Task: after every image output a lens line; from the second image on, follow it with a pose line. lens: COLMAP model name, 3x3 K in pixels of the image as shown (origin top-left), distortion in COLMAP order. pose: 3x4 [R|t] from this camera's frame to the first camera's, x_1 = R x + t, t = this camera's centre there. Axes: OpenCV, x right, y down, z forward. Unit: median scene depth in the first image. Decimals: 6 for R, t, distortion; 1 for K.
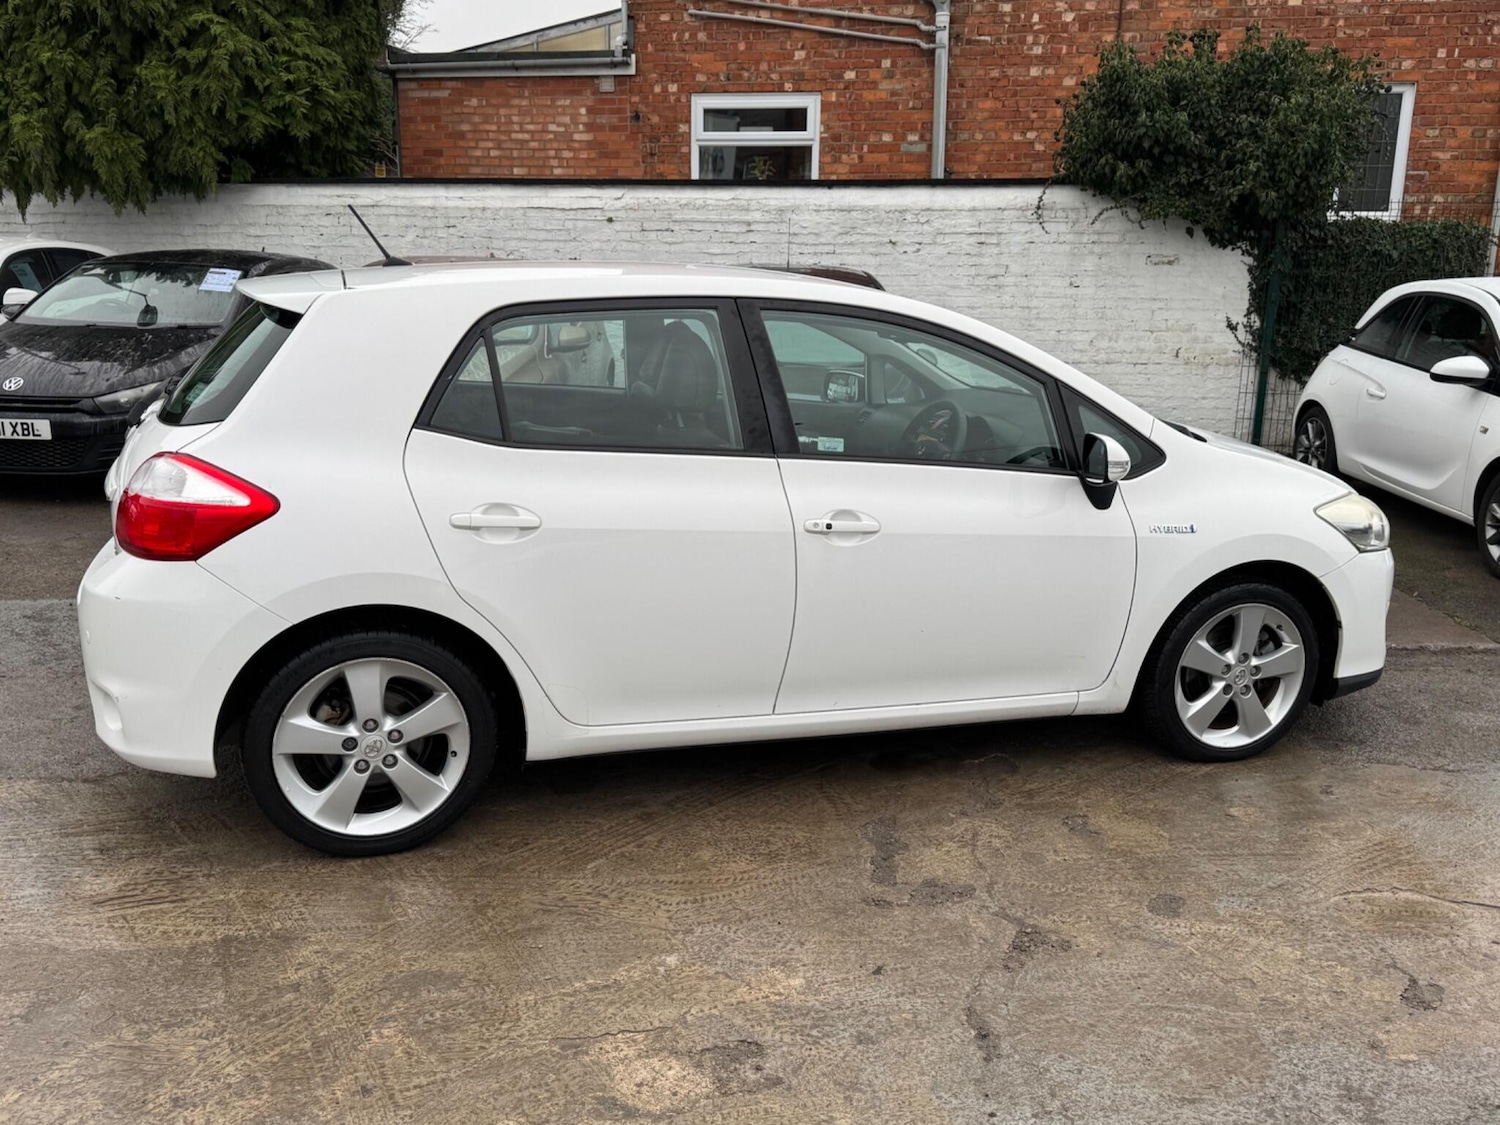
lens RADIAL K [[1305.9, 0, 744.8], [0, 1305.9, 560.0], [0, 0, 1]] dist [0.131040, -0.259212]
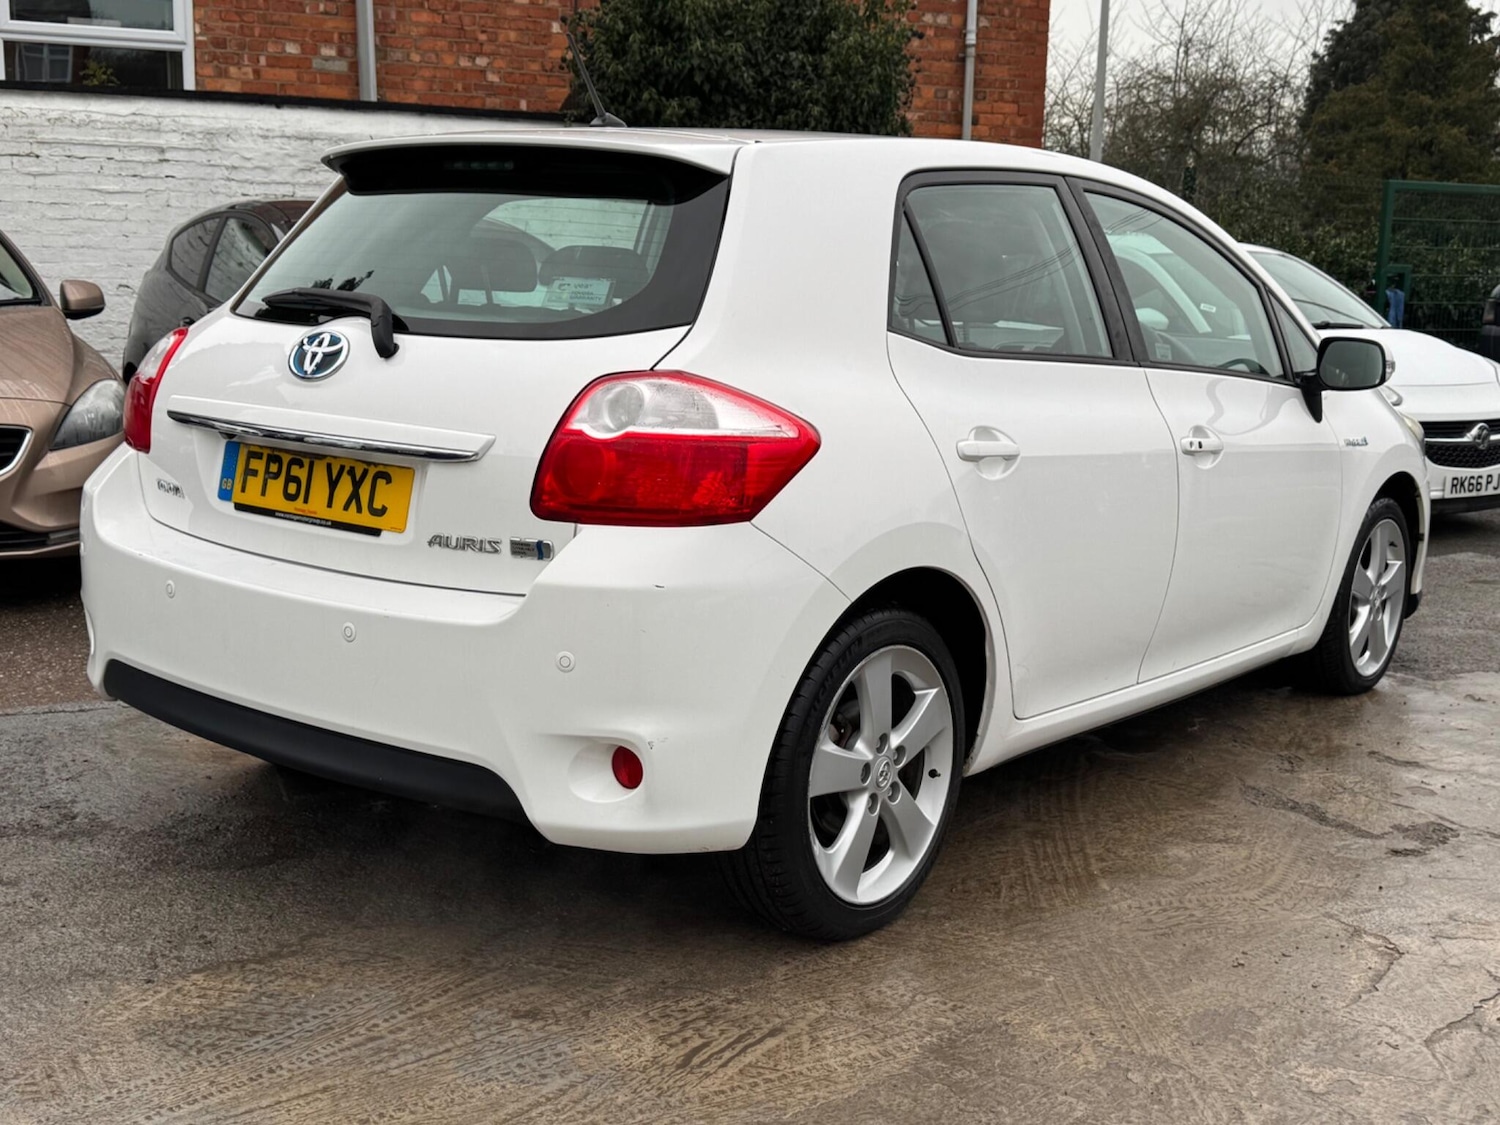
lens RADIAL K [[1698.5, 0, 750.0], [0, 1698.5, 562.5], [0, 0, 1]] dist [0.200715, -0.457209]
pose [[0.825299, -0.090513, 0.557395, -0.304538], [0.118212, 0.992892, -0.013798, 0.011585], [-0.552185, 0.077279, 0.830133, 0.093481]]
